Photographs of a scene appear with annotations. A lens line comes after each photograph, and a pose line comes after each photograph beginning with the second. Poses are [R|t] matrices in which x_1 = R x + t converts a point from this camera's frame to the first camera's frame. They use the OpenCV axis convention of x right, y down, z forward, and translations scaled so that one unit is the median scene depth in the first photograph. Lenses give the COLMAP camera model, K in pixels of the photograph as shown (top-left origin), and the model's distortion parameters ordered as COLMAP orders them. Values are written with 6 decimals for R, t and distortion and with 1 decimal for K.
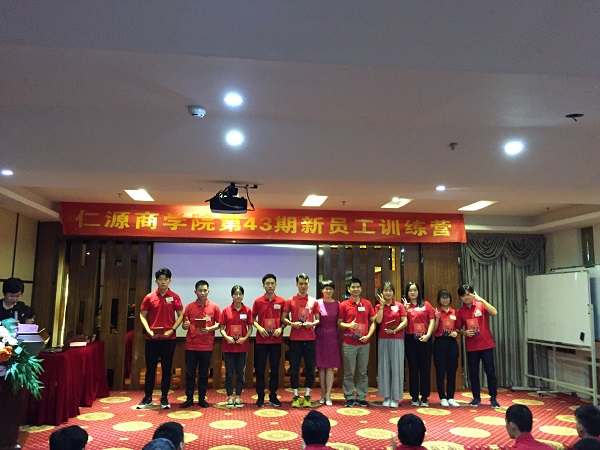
lens RADIAL K [[519.0, 0, 300.0], [0, 519.0, 225.0], [0, 0, 1]] dist [0.074065, -0.126801]
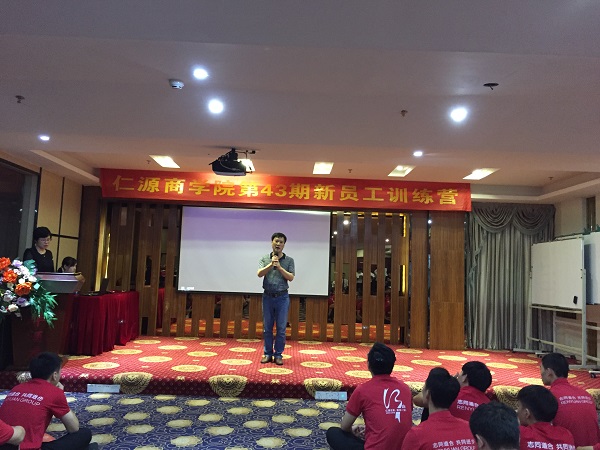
lens RADIAL K [[519.0, 0, 300.0], [0, 519.0, 225.0], [0, 0, 1]] dist [0.074065, -0.126801]
pose [[0.994647, 0.017493, -0.101843, 0.085285], [-0.013117, 0.998968, 0.043484, 0.022344], [0.102499, -0.041915, 0.993850, -0.082827]]
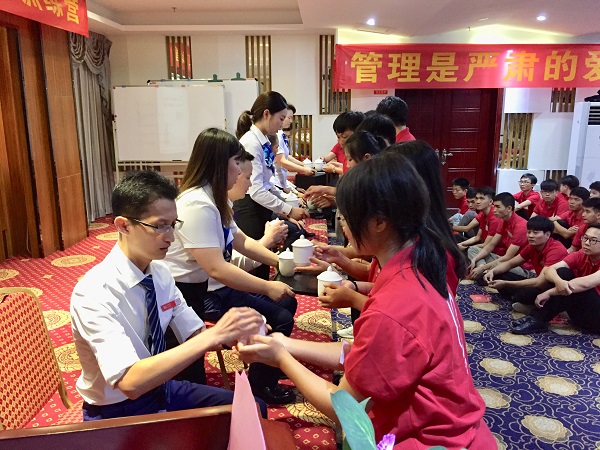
lens RADIAL K [[519.0, 0, 300.0], [0, 519.0, 225.0], [0, 0, 1]] dist [0.074065, -0.126801]
pose [[0.157925, -0.227852, 0.960803, -0.422618], [-0.132922, 0.959253, 0.249332, 0.069737], [-0.978464, -0.167087, 0.121203, 0.654948]]
